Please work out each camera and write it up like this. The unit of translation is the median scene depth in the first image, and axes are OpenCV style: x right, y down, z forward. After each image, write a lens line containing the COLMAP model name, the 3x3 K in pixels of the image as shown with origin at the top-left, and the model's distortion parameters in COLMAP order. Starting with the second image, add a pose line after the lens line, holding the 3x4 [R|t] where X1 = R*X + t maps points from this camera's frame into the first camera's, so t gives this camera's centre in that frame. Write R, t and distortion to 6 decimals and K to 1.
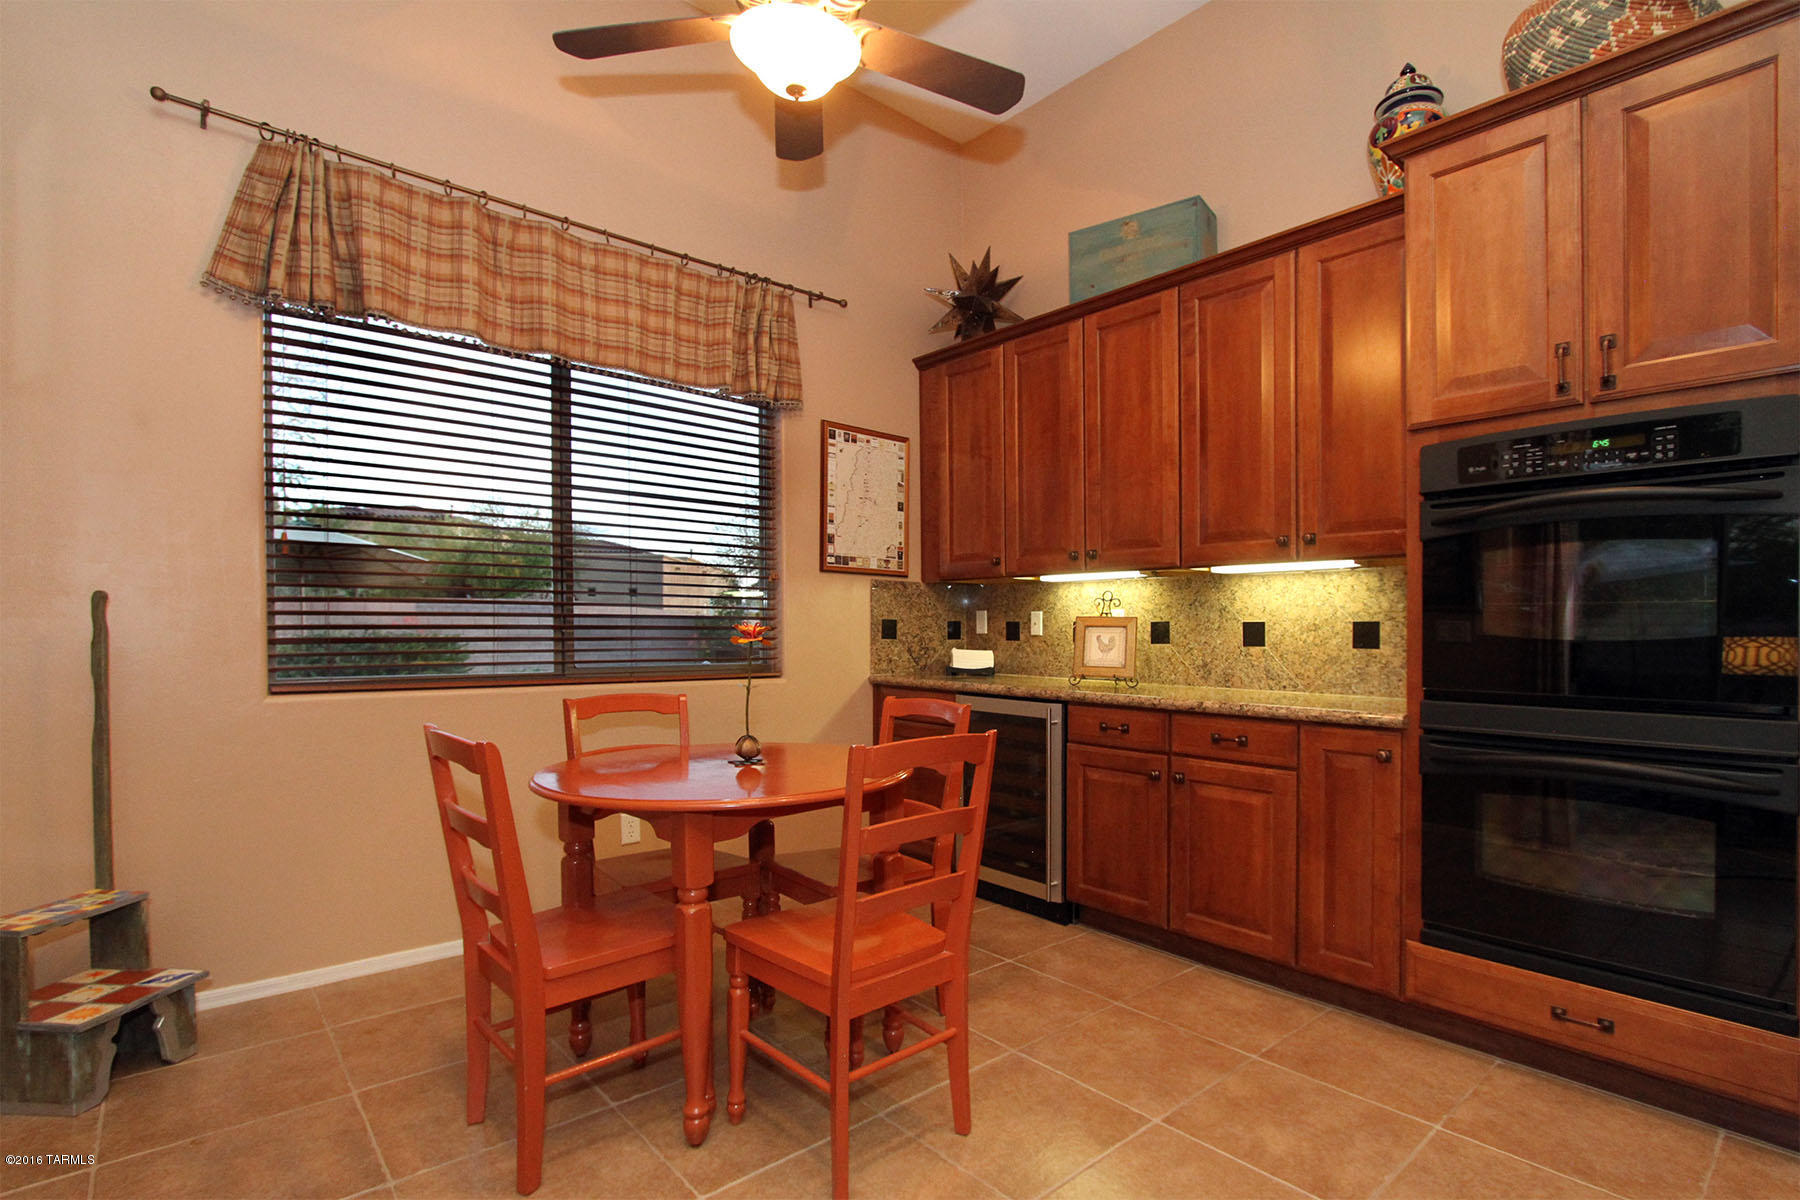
lens RADIAL K [[850.7, 0, 894.7], [0, 850.7, 626.4], [0, 0, 1]] dist [-0.008016, 0.002393]
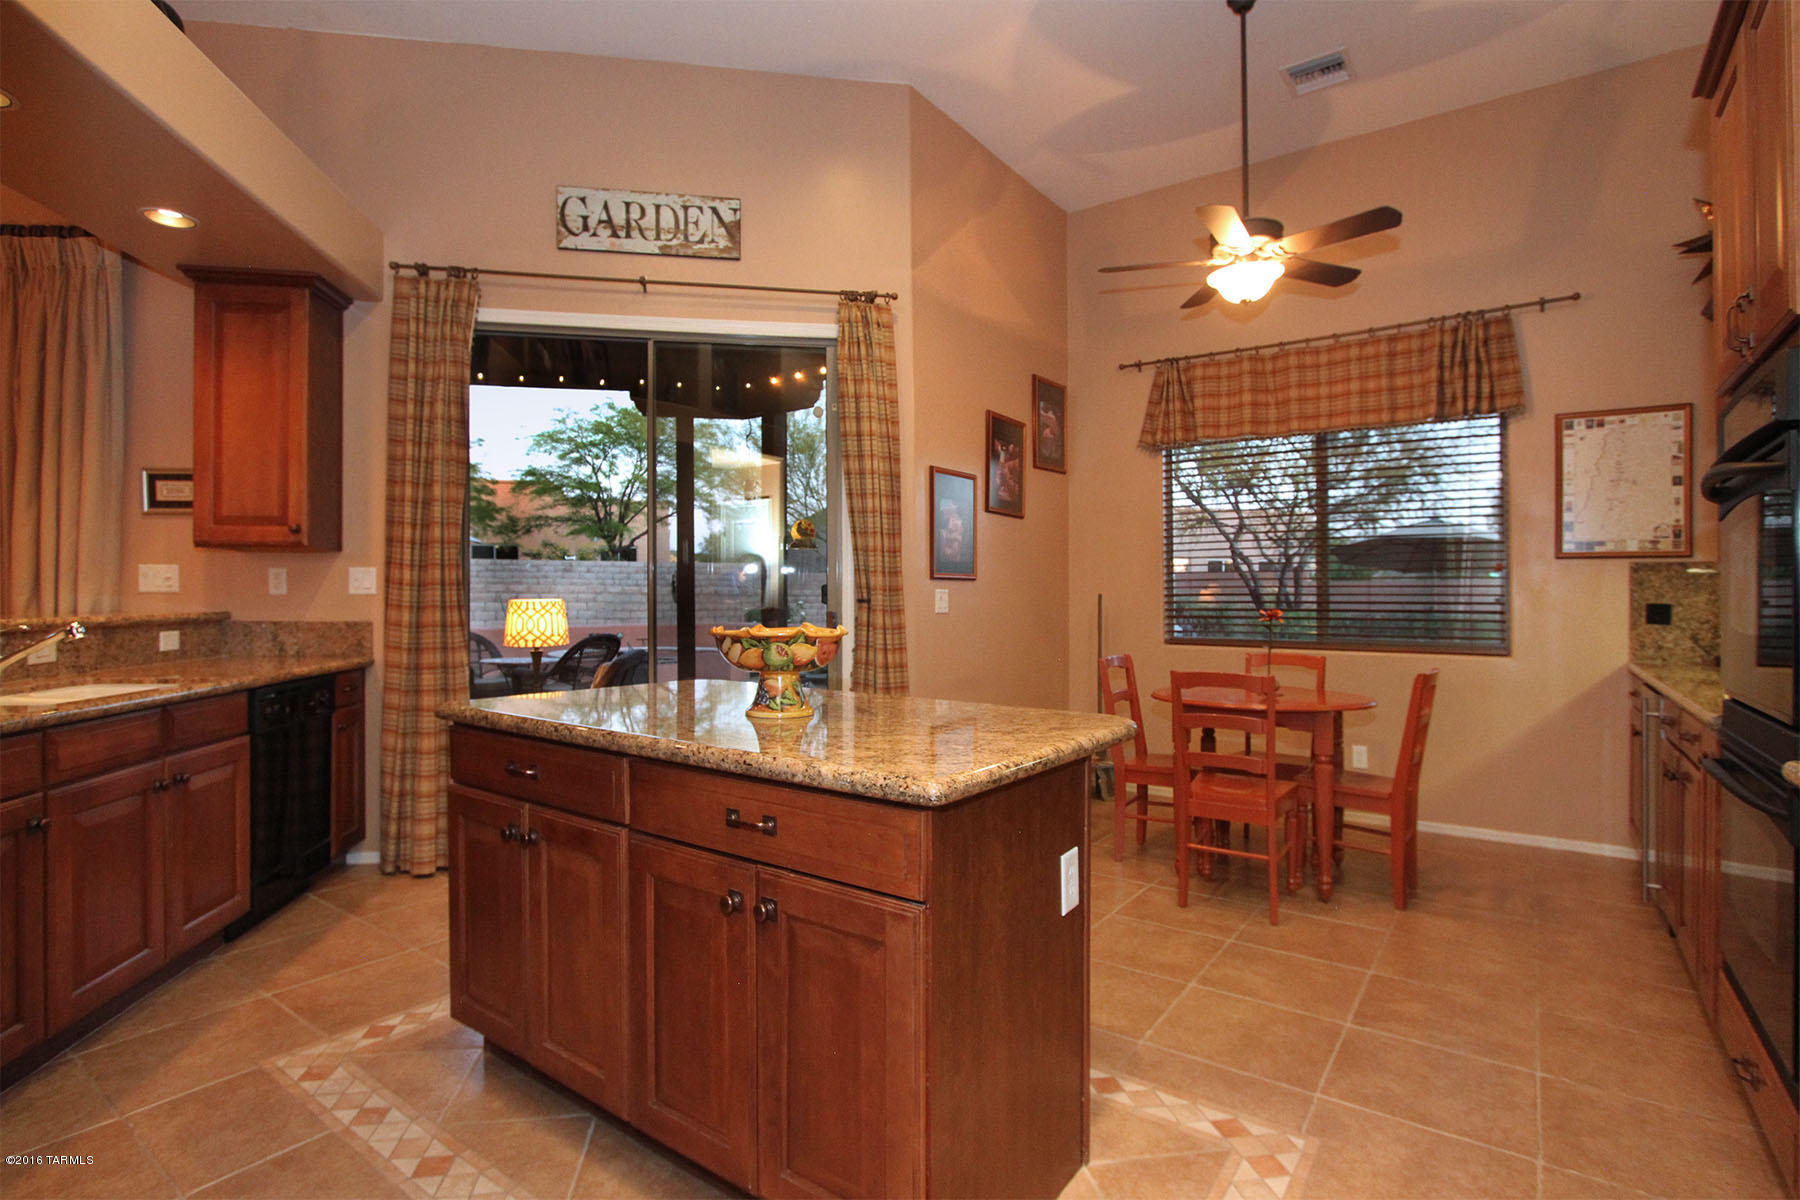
lens RADIAL K [[850.7, 0, 893.0], [0, 850.7, 602.4], [0, 0, 1]] dist [-0.008016, 0.002393]
pose [[0.197835, -0.007611, -0.980206, 0.774640], [-0.003354, 0.999959, -0.008441, 0.001229], [0.980230, 0.004958, 0.197801, -0.011233]]
